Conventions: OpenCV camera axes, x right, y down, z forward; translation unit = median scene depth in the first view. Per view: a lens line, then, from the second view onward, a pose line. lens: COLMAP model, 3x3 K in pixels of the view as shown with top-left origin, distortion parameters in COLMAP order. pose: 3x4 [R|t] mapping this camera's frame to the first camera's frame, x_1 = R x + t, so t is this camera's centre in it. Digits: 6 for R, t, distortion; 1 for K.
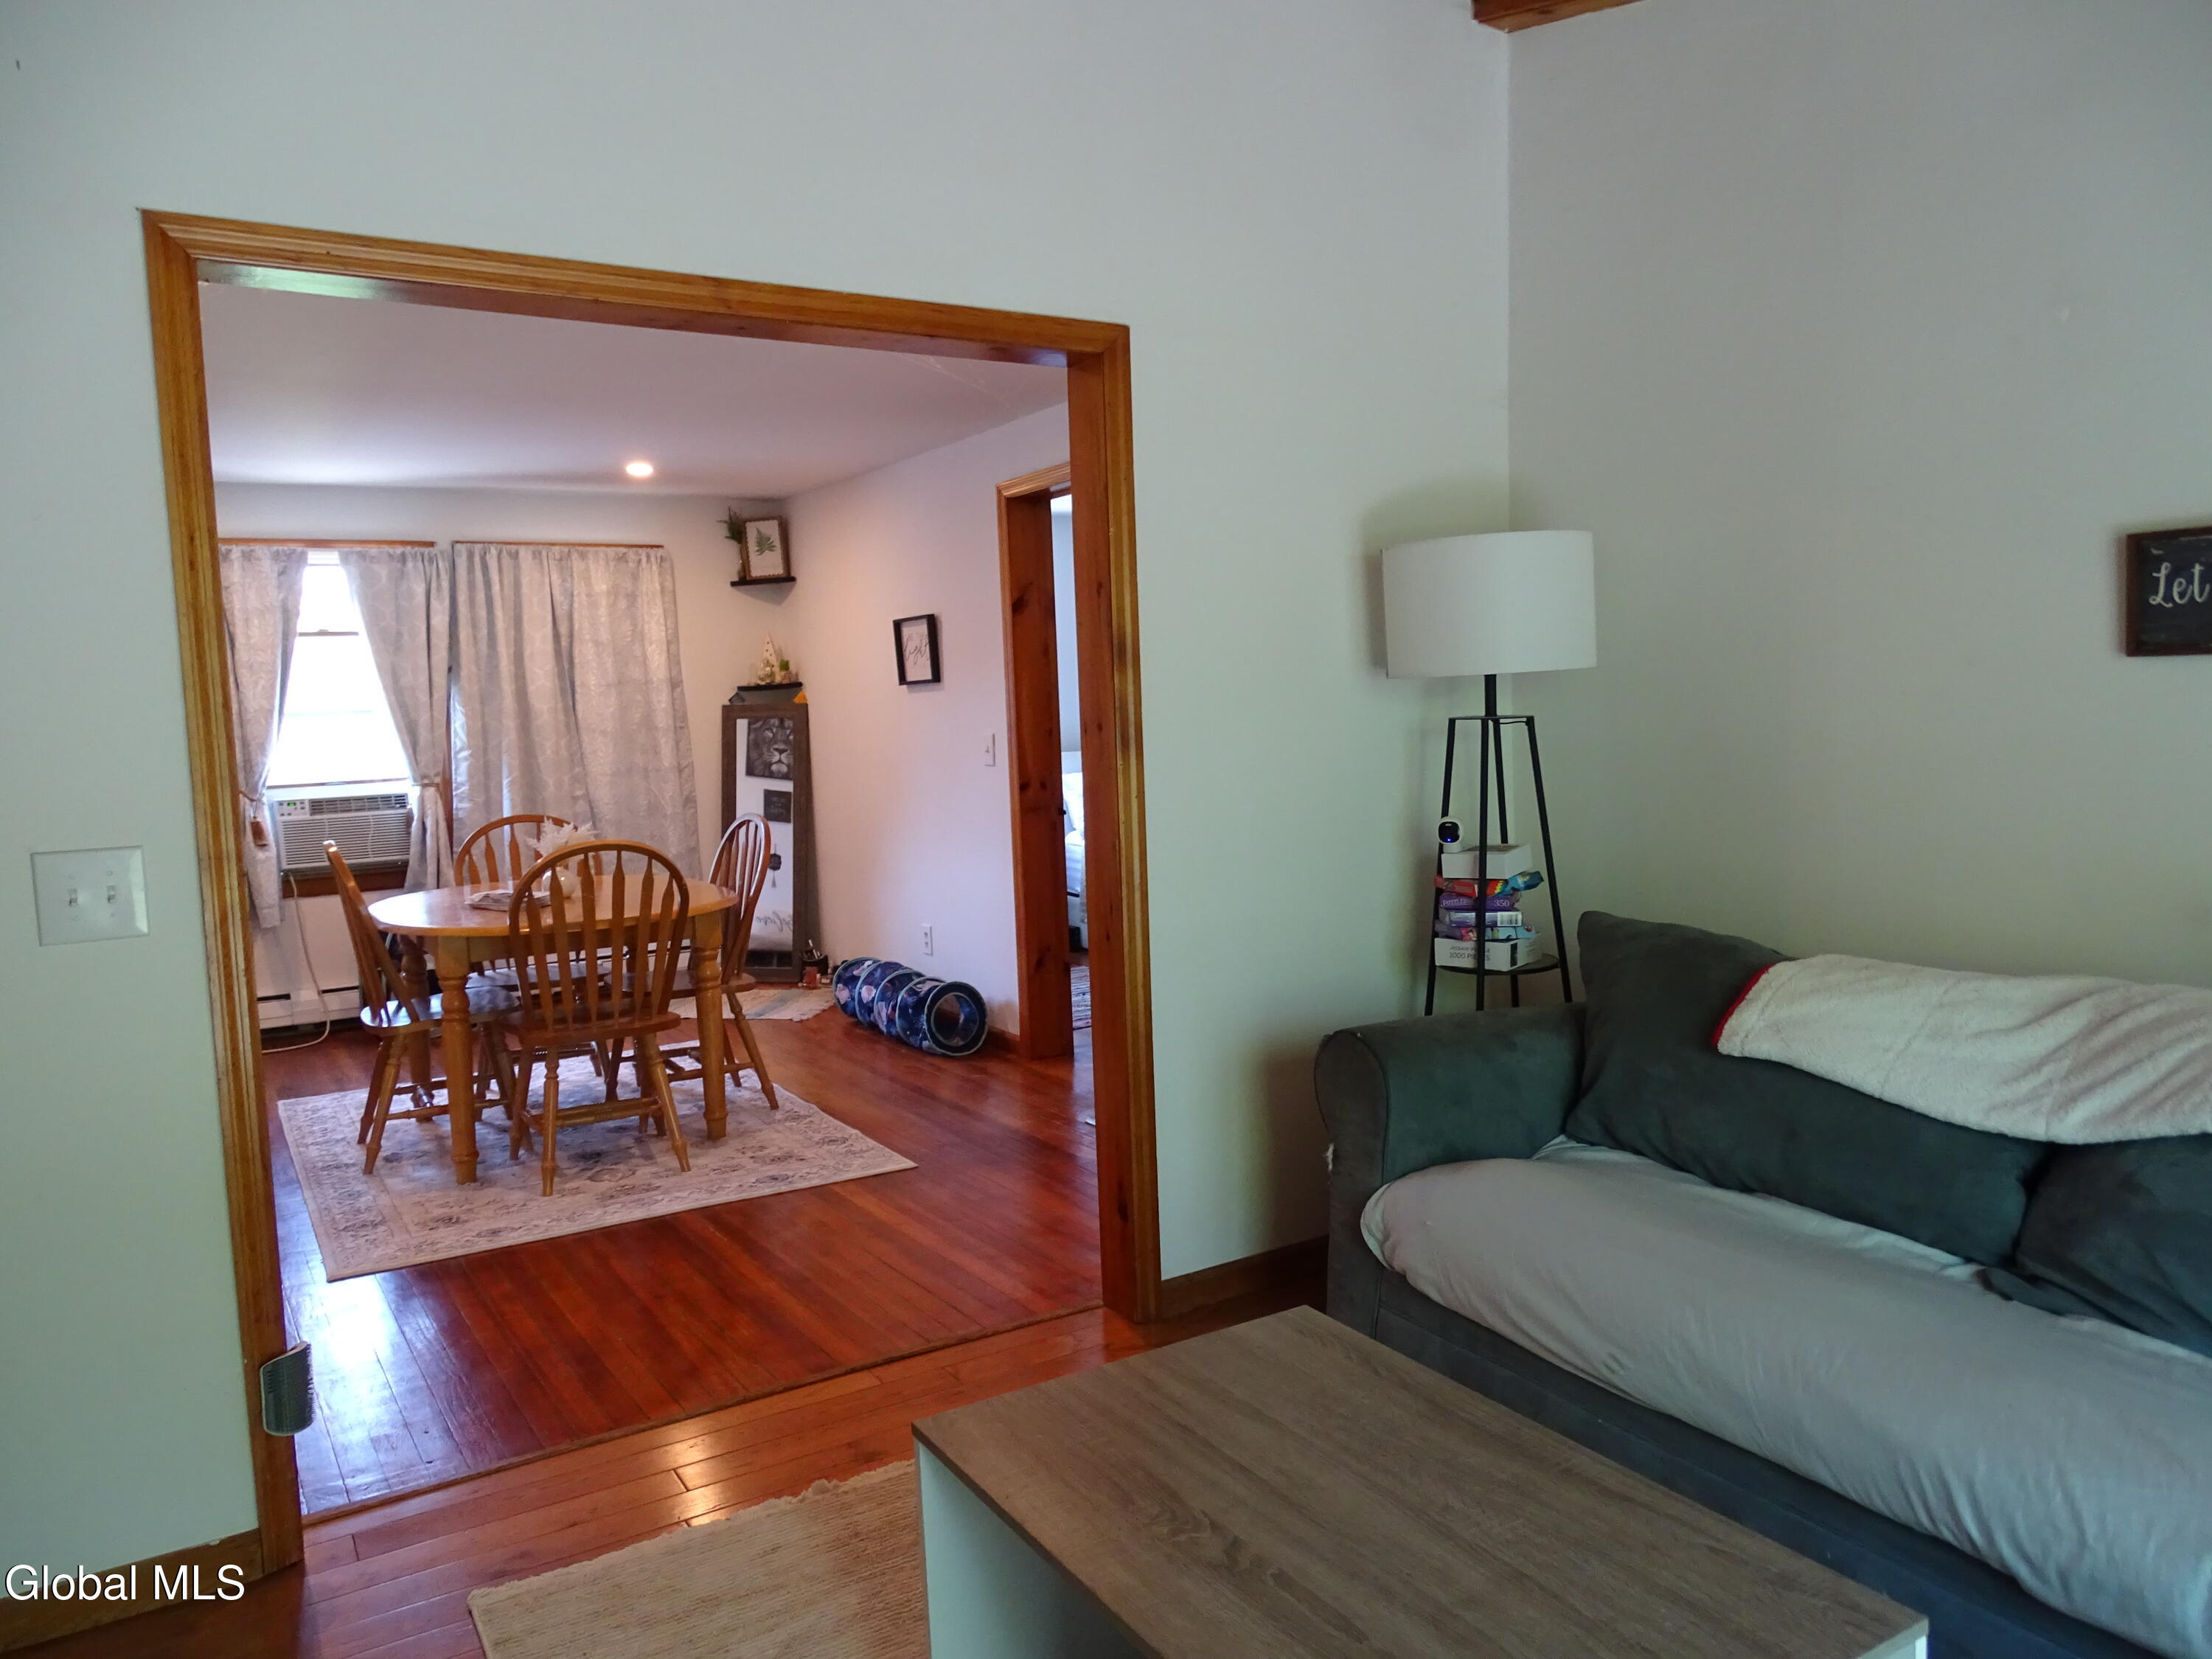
lens RADIAL K [[1563.8, 0, 1110.3], [0, 1563.8, 819.3], [0, 0, 1]] dist [0.006928, 0.001928]
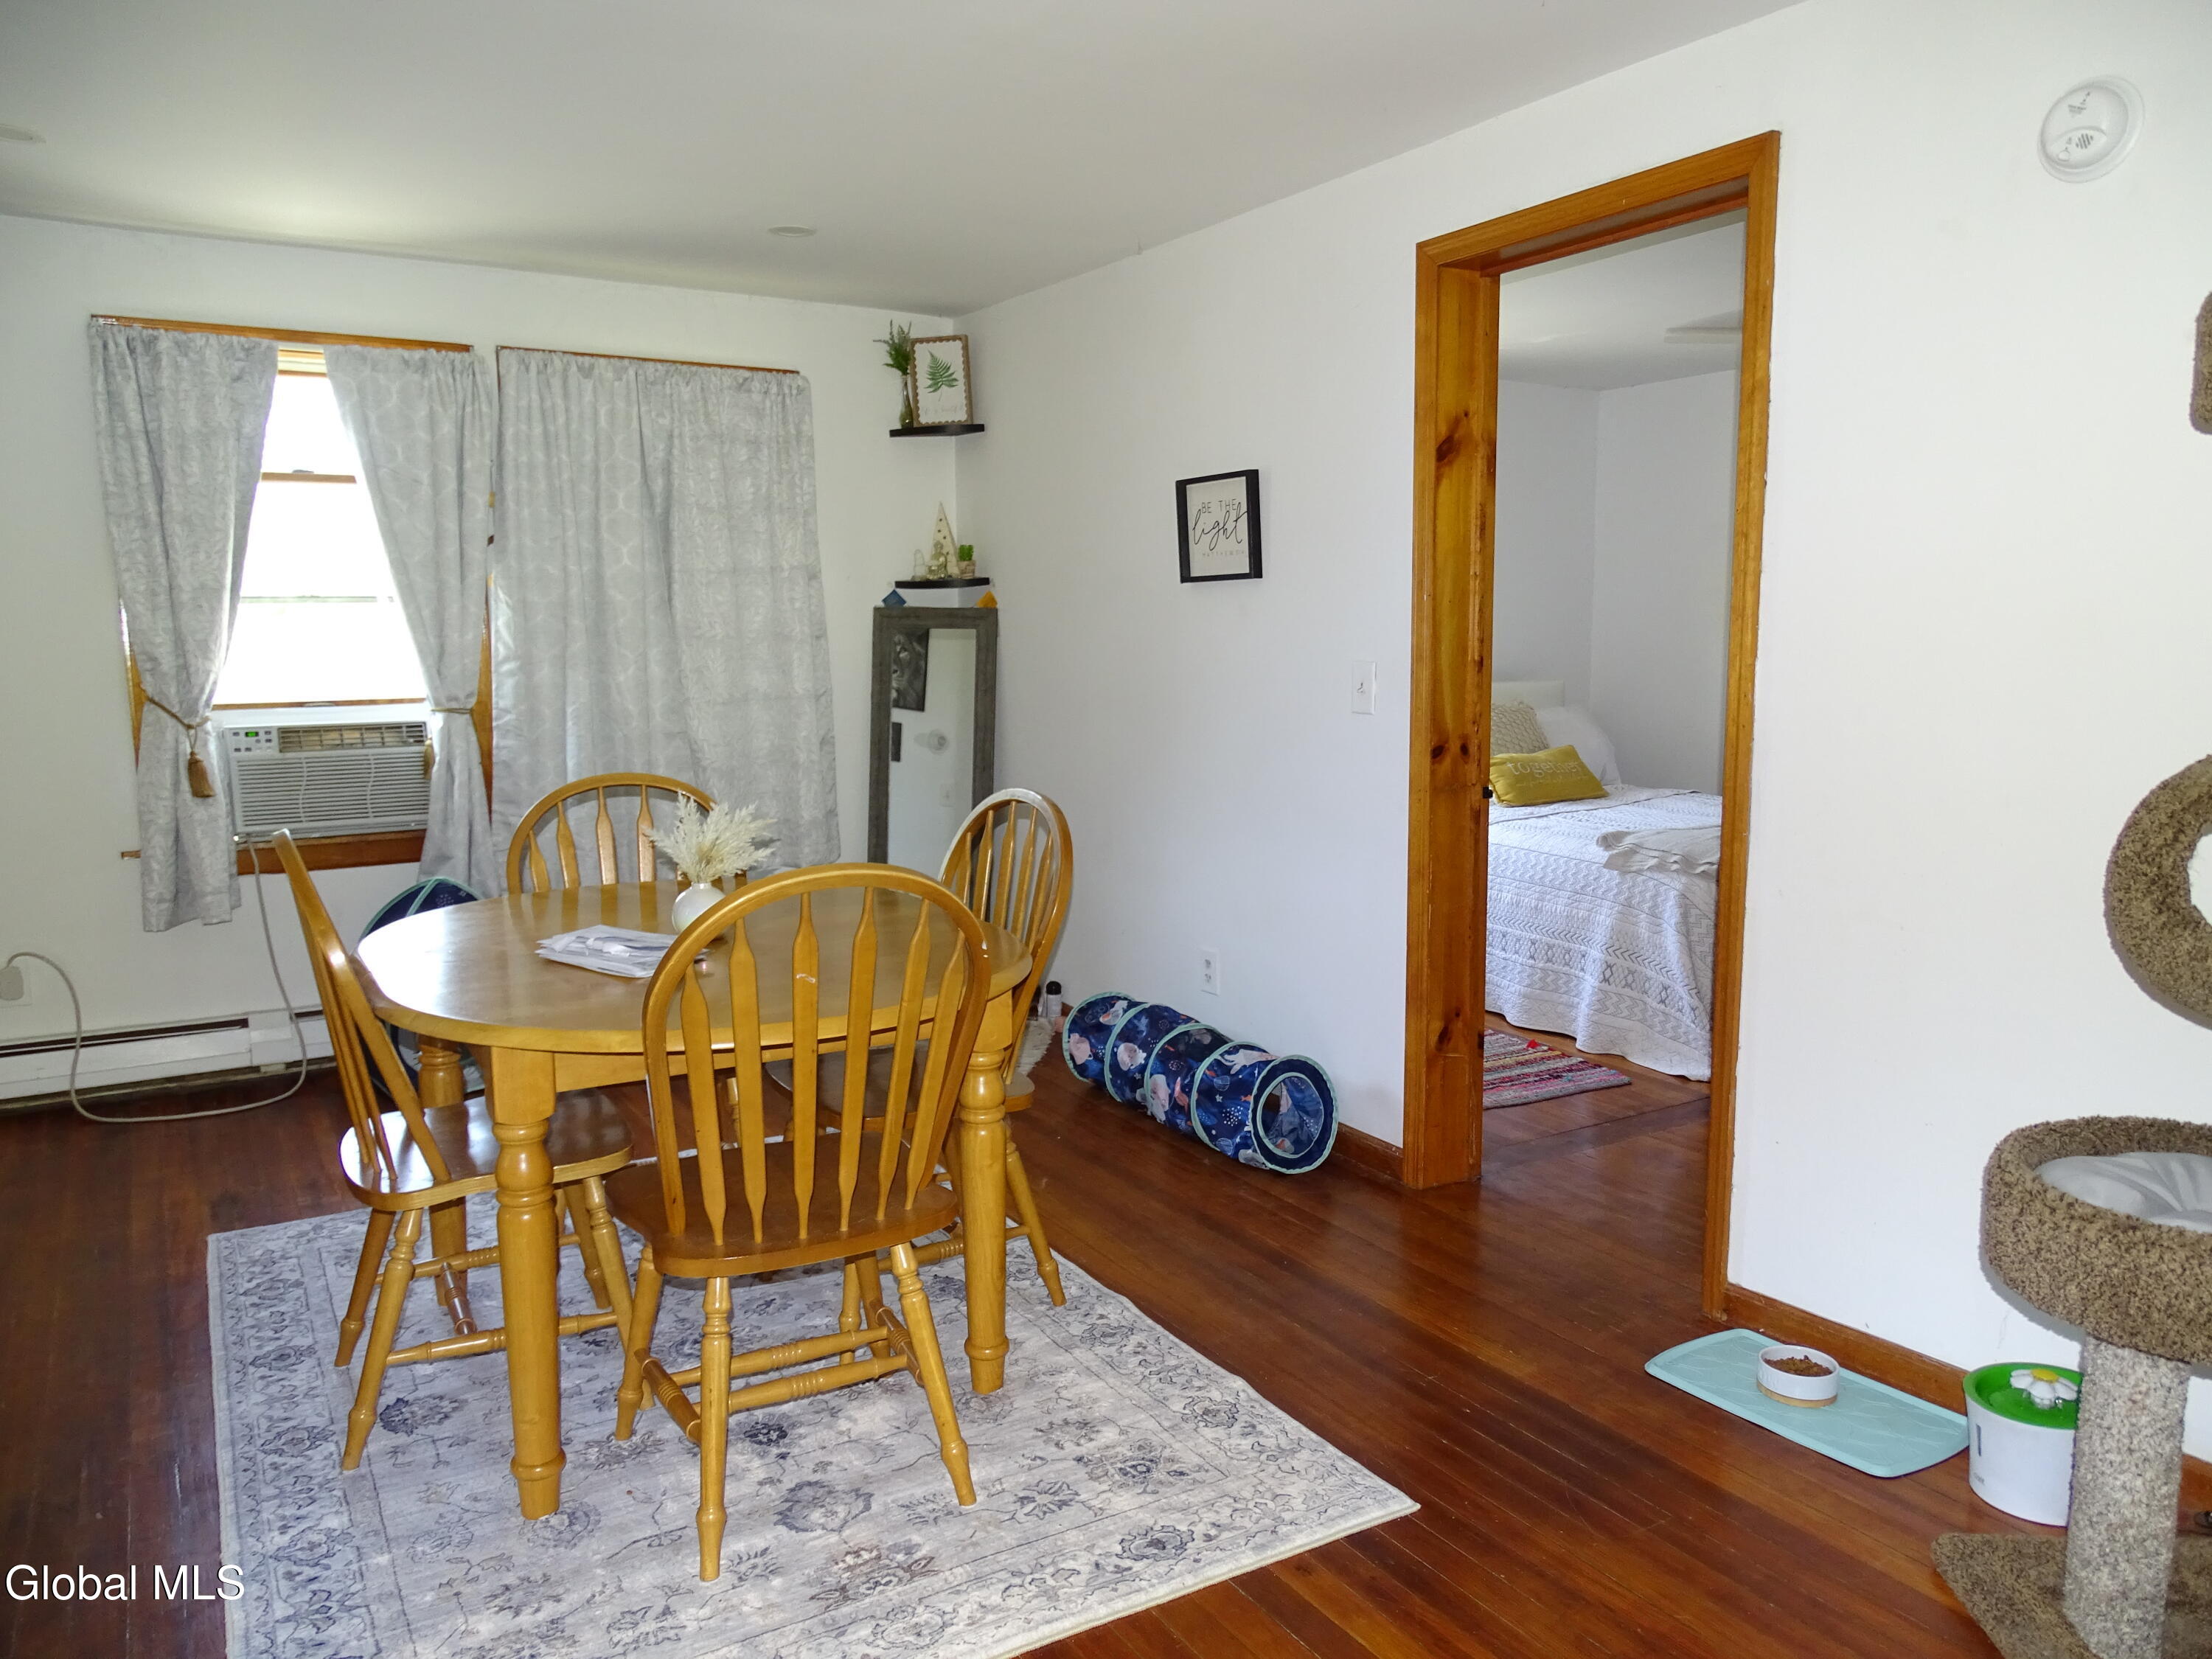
lens RADIAL K [[1563.8, 0, 1113.0], [0, 1563.8, 823.3], [0, 0, 1]] dist [0.006928, 0.001928]
pose [[0.999473, 0.032327, -0.003096, -0.154801], [-0.032137, 0.998293, 0.048770, -0.016088], [0.004667, -0.048645, 0.998805, 0.337249]]
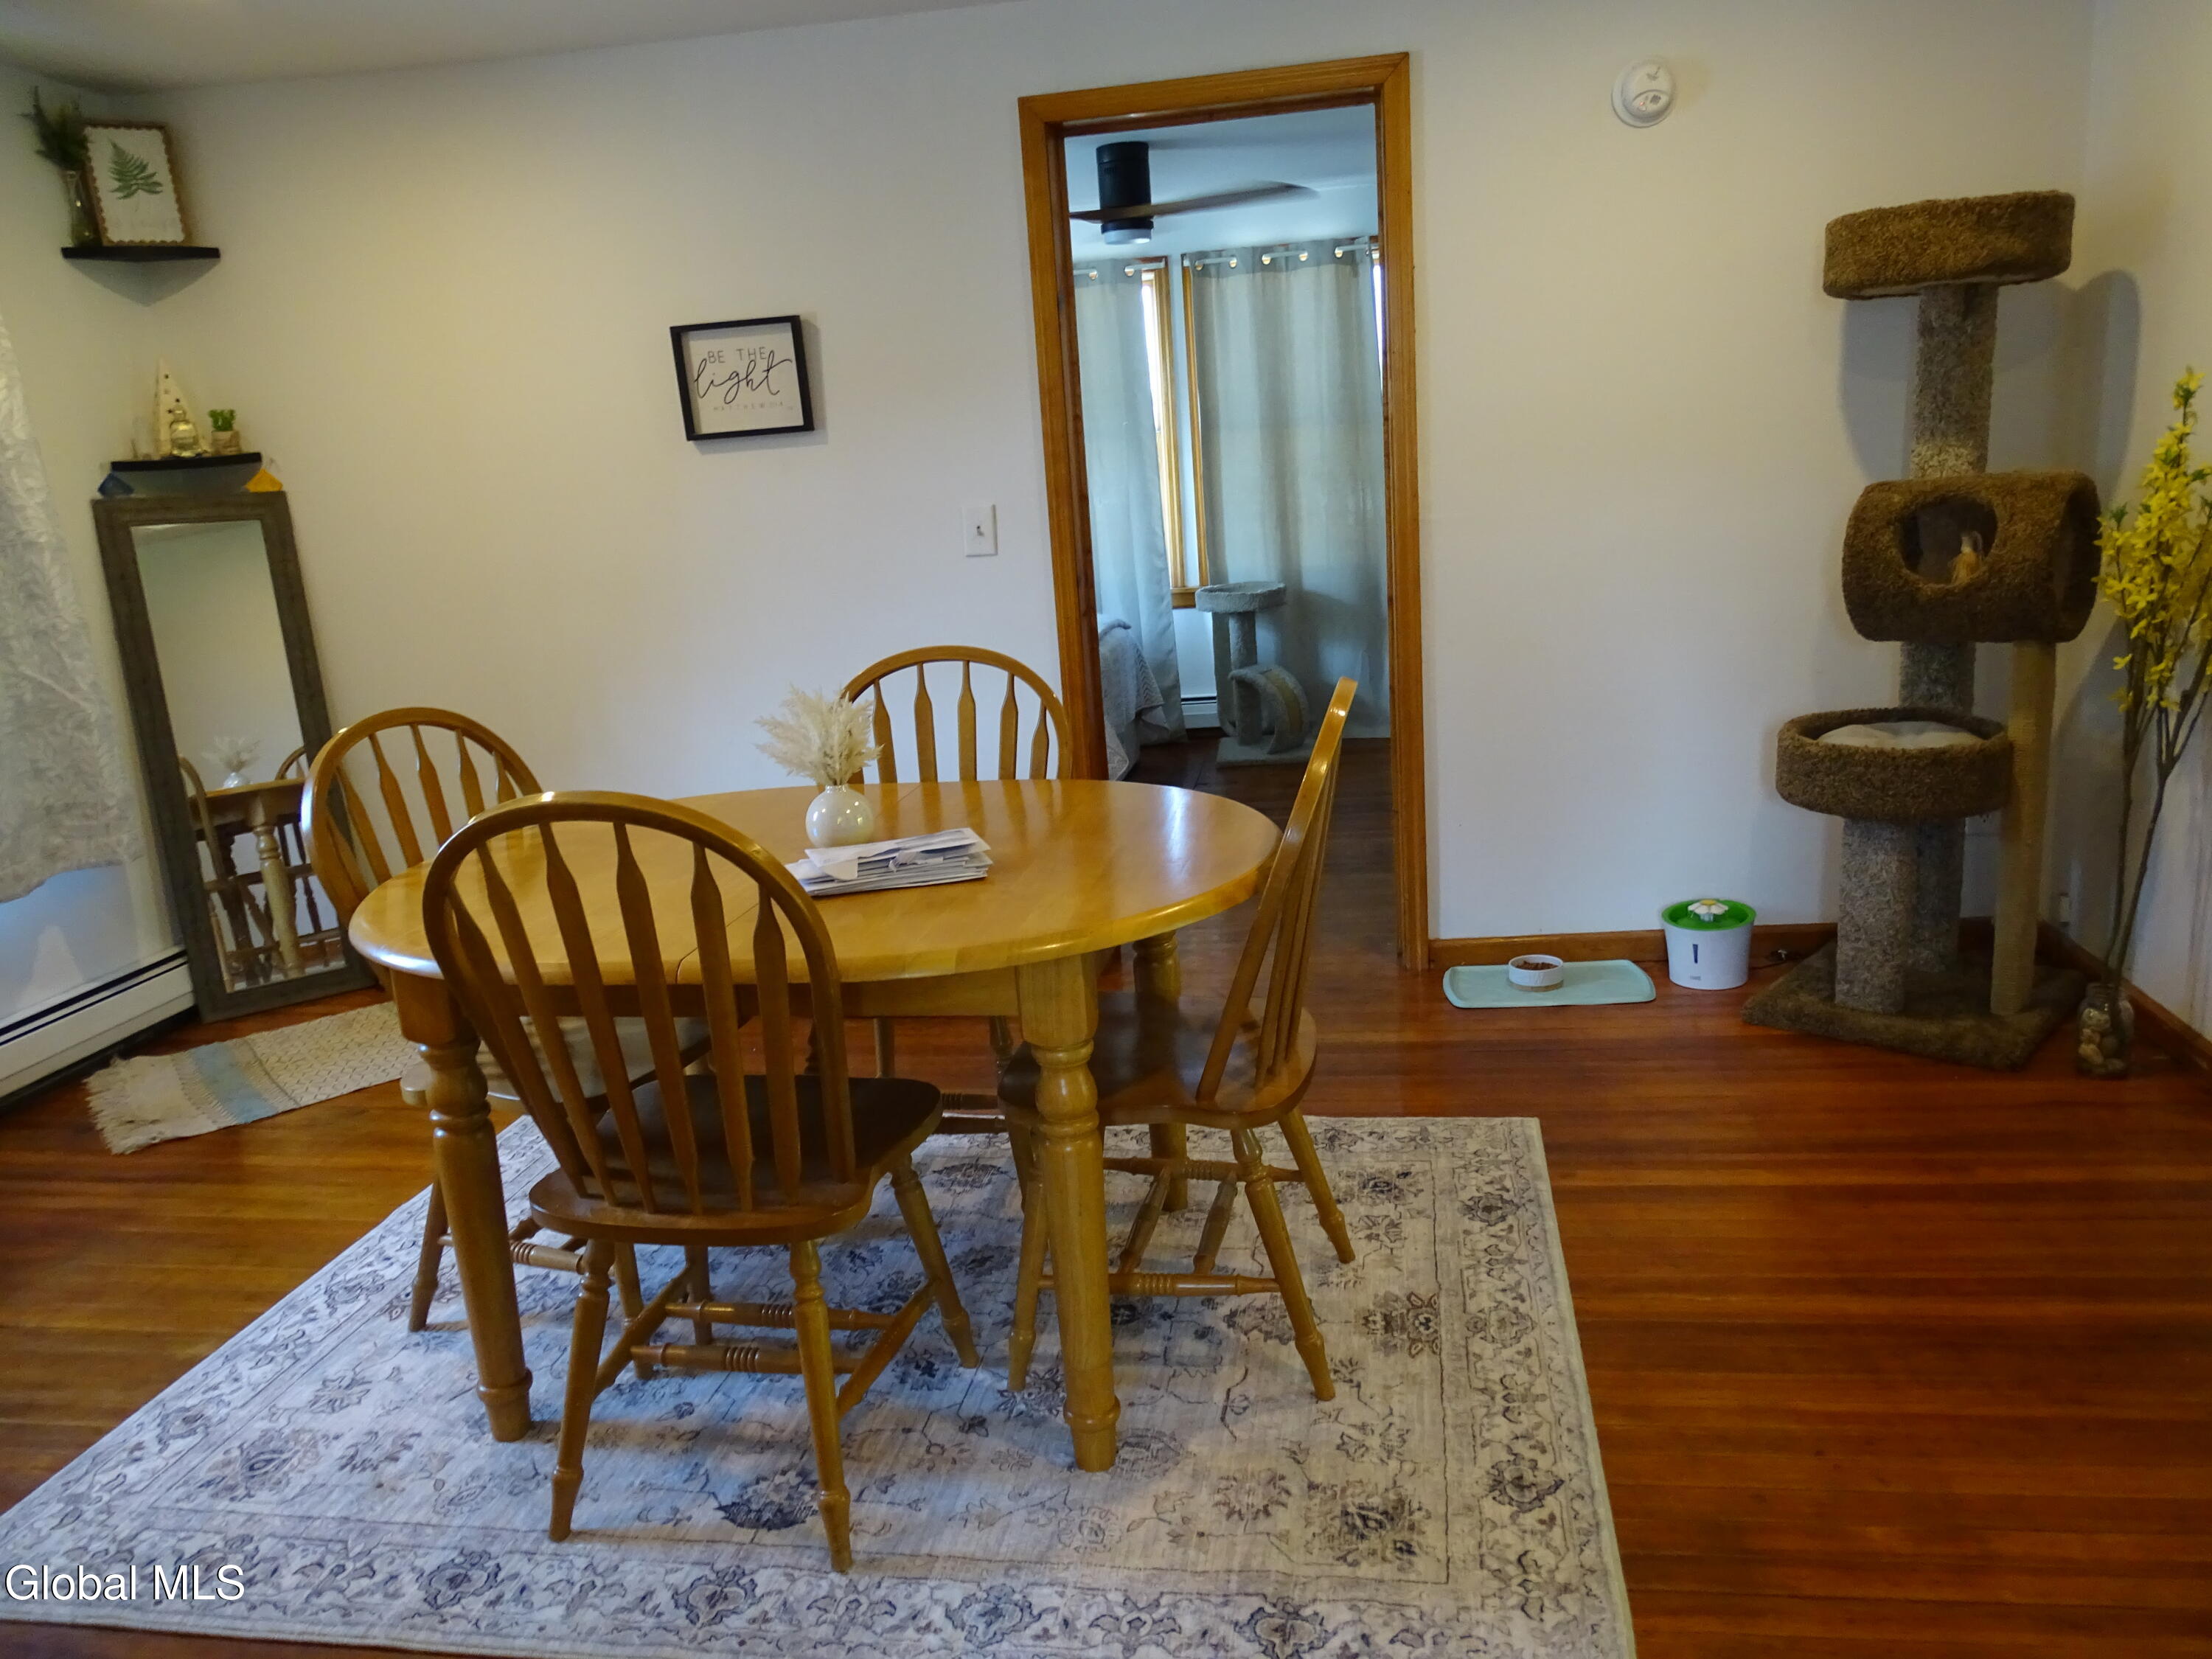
lens RADIAL K [[1563.8, 0, 1121.0], [0, 1563.8, 828.9], [0, 0, 1]] dist [0.006928, 0.001928]
pose [[0.657795, -0.181777, 0.730933, -0.480379], [0.098686, 0.982875, 0.155622, -0.016378], [-0.746704, -0.030235, 0.664469, 0.466747]]
